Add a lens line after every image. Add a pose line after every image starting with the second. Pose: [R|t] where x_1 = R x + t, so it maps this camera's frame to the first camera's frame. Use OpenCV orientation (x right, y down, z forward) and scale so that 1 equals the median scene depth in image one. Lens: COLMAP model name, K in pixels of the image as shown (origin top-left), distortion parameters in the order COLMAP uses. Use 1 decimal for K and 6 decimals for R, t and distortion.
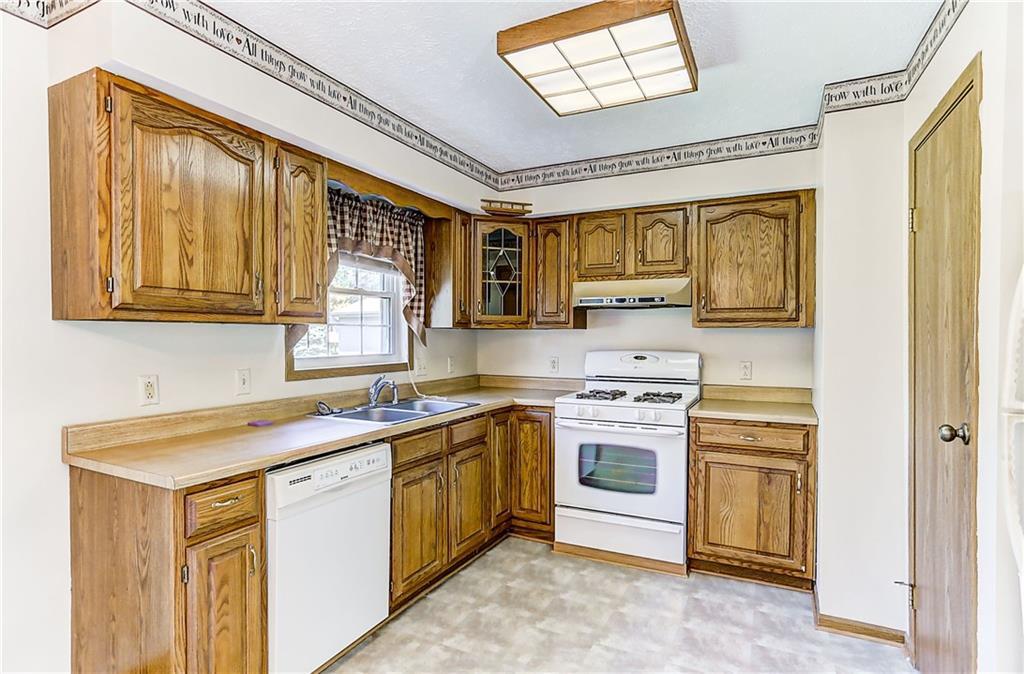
lens RADIAL K [[525.2, 0, 509.0], [0, 525.2, 340.4], [0, 0, 1]] dist [-0.027436, 0.013559]
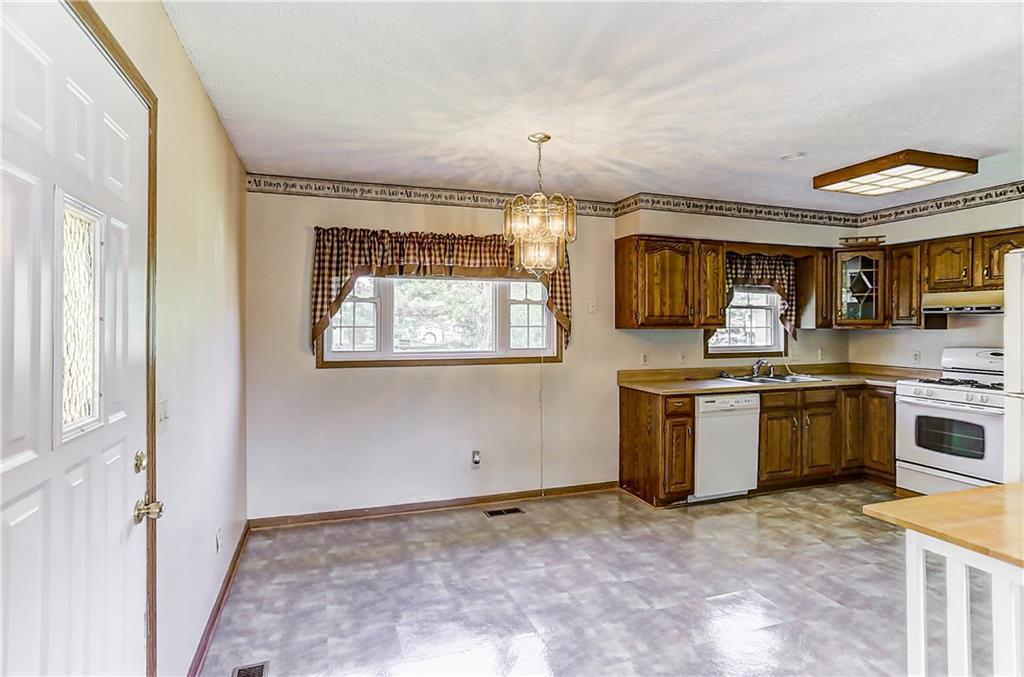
lens RADIAL K [[525.2, 0, 502.3], [0, 525.2, 328.0], [0, 0, 1]] dist [-0.027436, 0.013559]
pose [[0.717516, 0.004600, -0.696527, 0.327313], [-0.005728, 0.999983, 0.000704, -0.025918], [0.696519, 0.003484, 0.717530, -0.771550]]
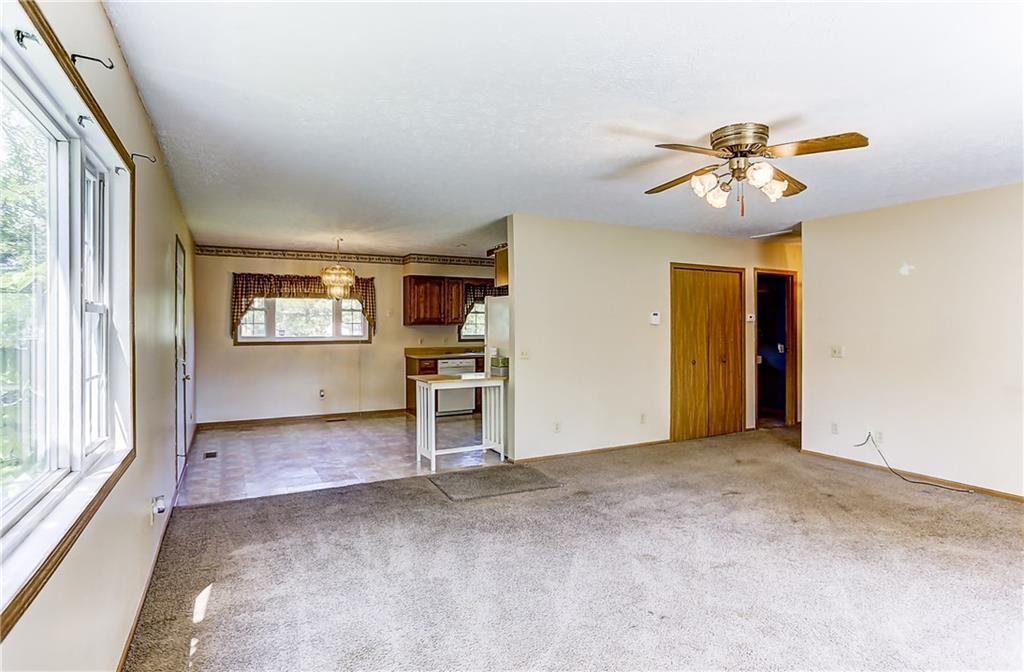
lens RADIAL K [[569.1, 0, 505.9], [0, 569.1, 328.0], [0, 0, 1]] dist [-0.022603, 0.000140]
pose [[0.809906, 0.003314, -0.586550, 1.780155], [-0.004383, 0.999990, -0.000401, -0.010862], [0.586543, 0.002896, 0.809913, -1.617626]]
